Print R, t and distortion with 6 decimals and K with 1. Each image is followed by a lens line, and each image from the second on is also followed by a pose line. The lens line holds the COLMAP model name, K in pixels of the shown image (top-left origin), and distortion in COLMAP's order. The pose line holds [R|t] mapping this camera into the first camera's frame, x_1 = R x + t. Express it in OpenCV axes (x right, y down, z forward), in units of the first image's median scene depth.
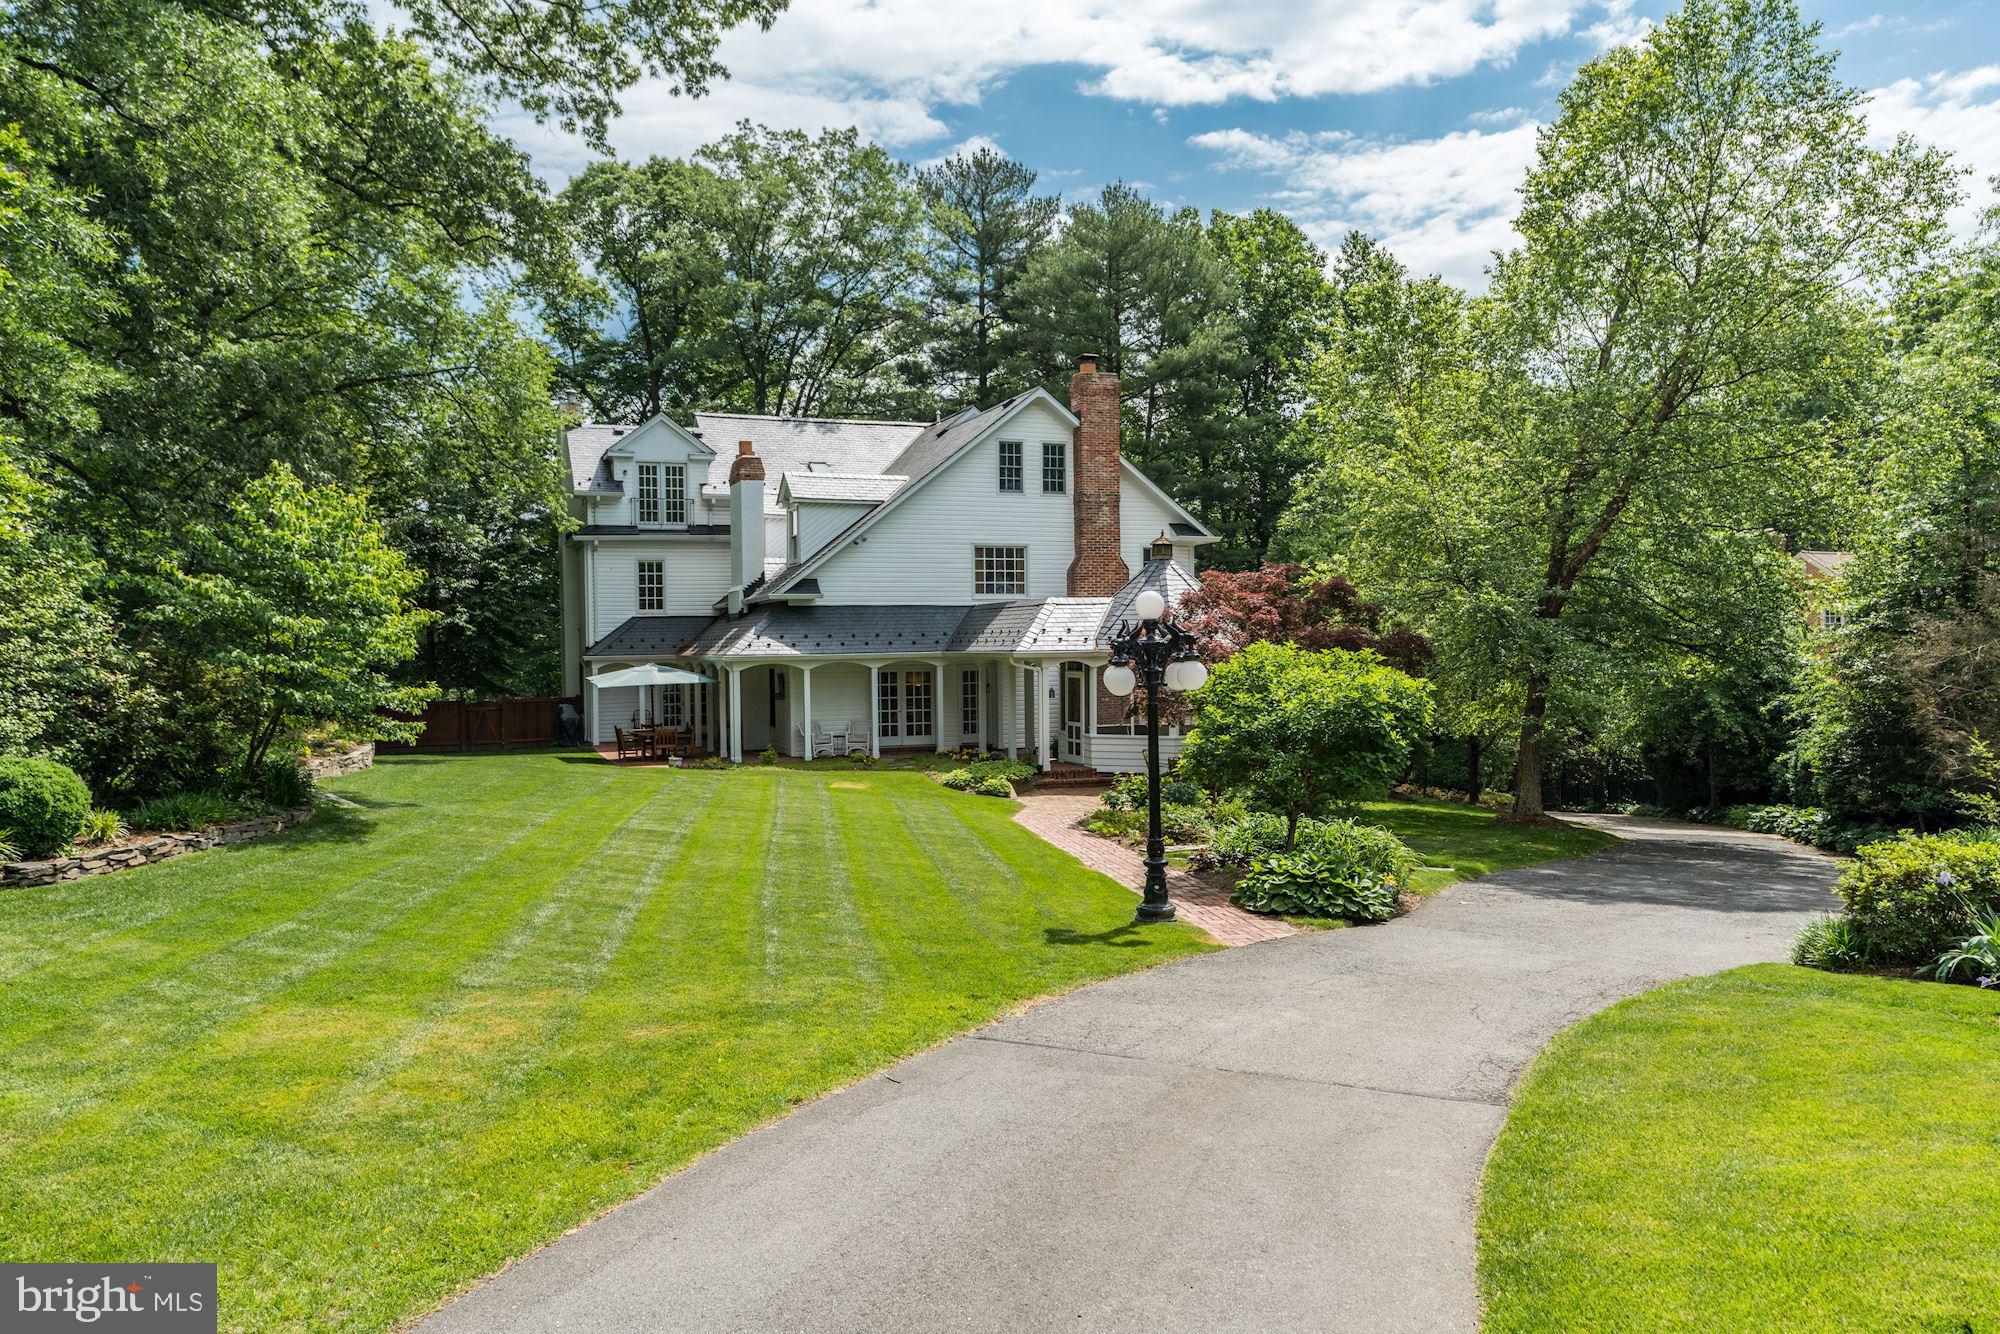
lens RADIAL K [[1434.8, 0, 998.3], [0, 1434.8, 663.8], [0, 0, 1]] dist [-0.037915, -0.000161]
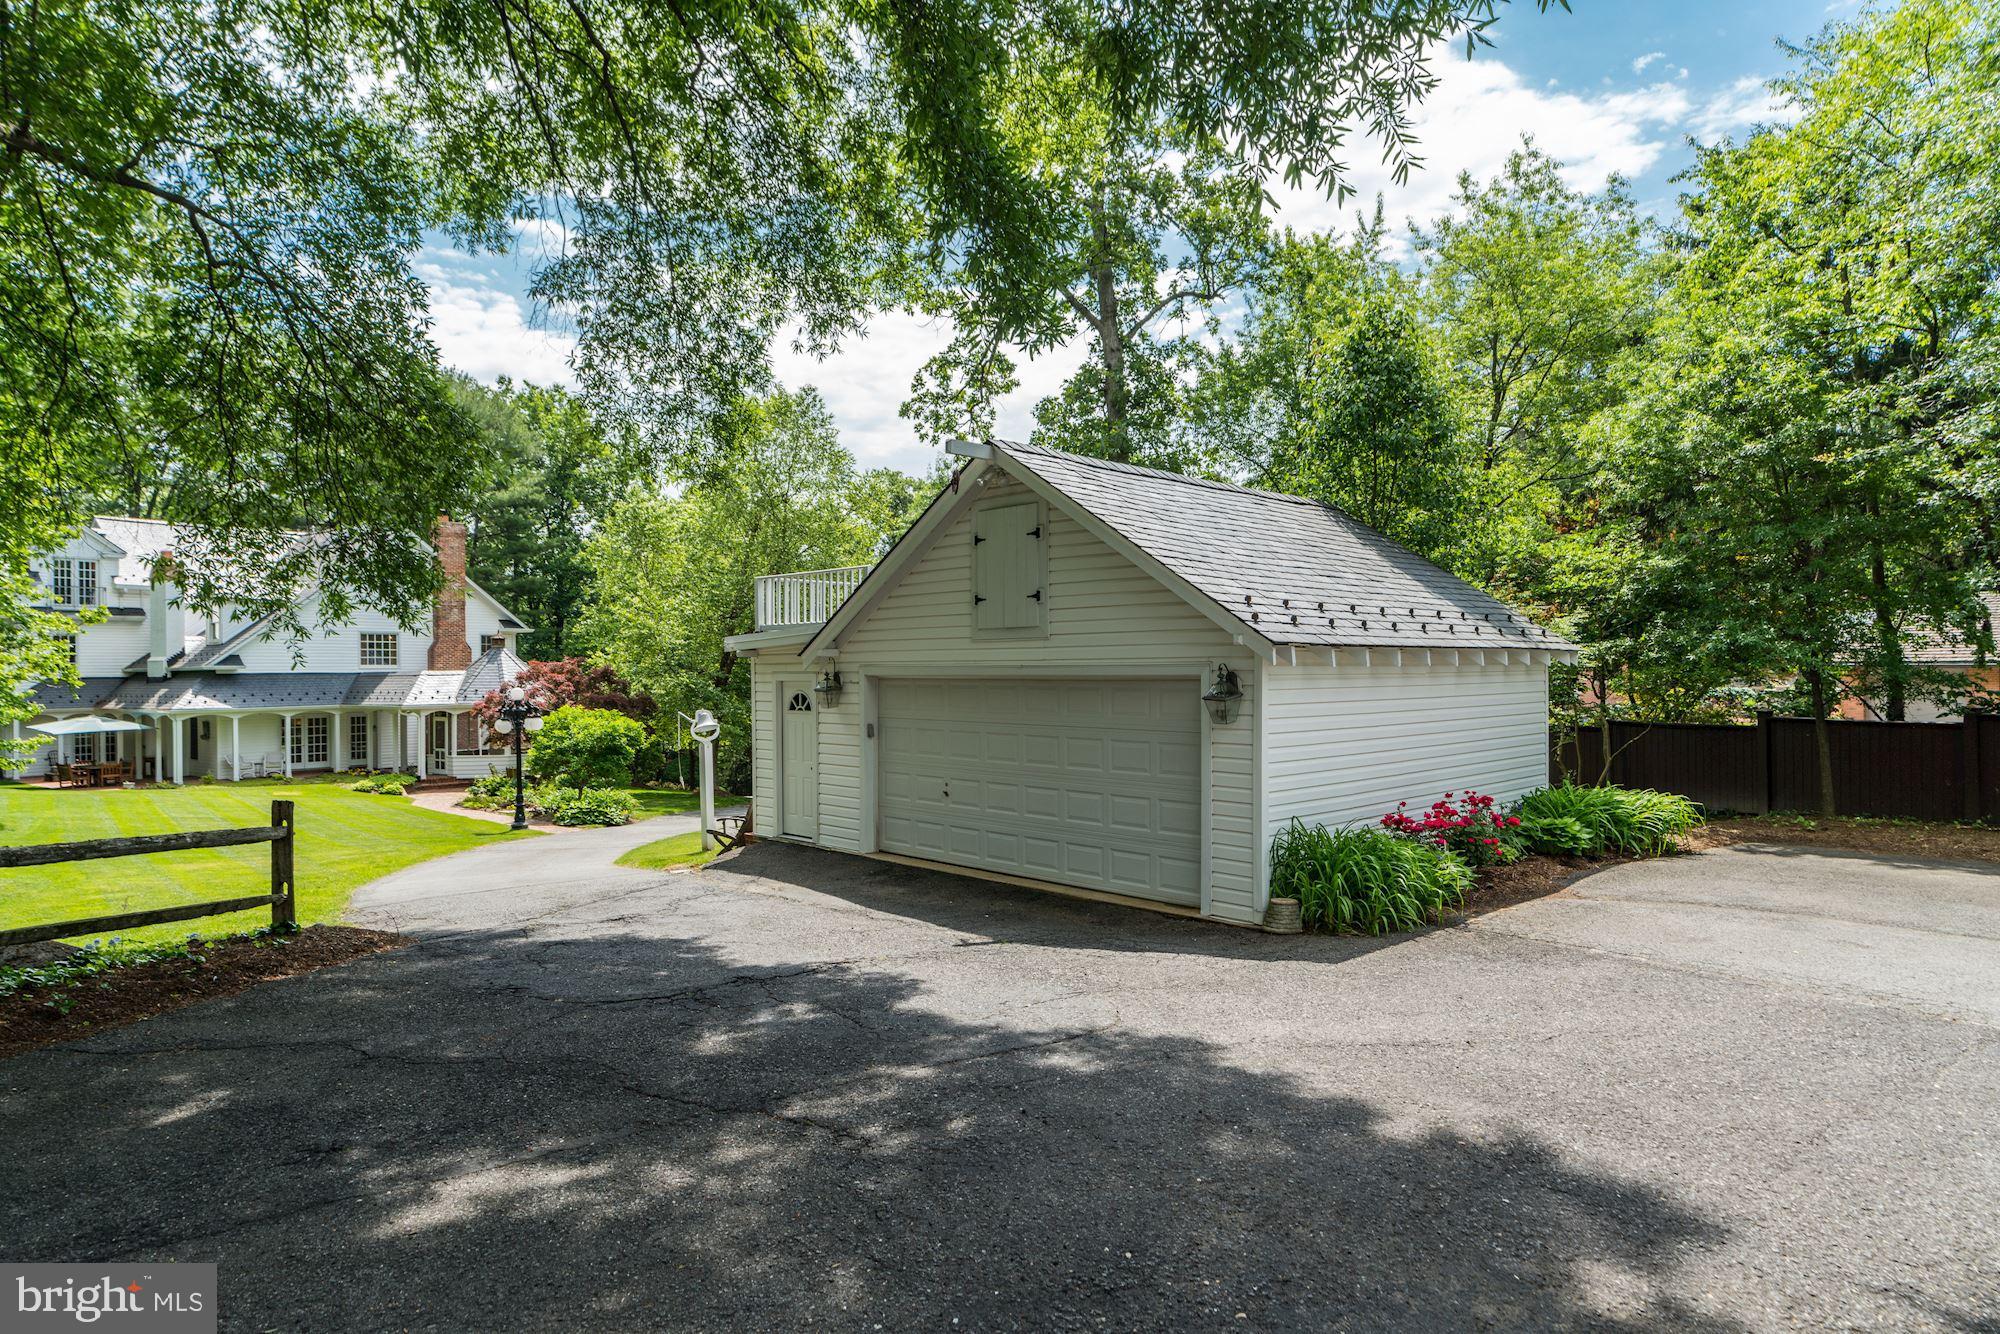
lens RADIAL K [[1208.2, 0, 997.5], [0, 1208.2, 668.9], [0, 0, 1]] dist [-0.006259, 0.001280]
pose [[0.860917, 0.002891, 0.508737, -0.090815], [0.008839, 0.999748, -0.020638, -0.014165], [-0.508668, 0.022264, 0.860675, -0.448591]]
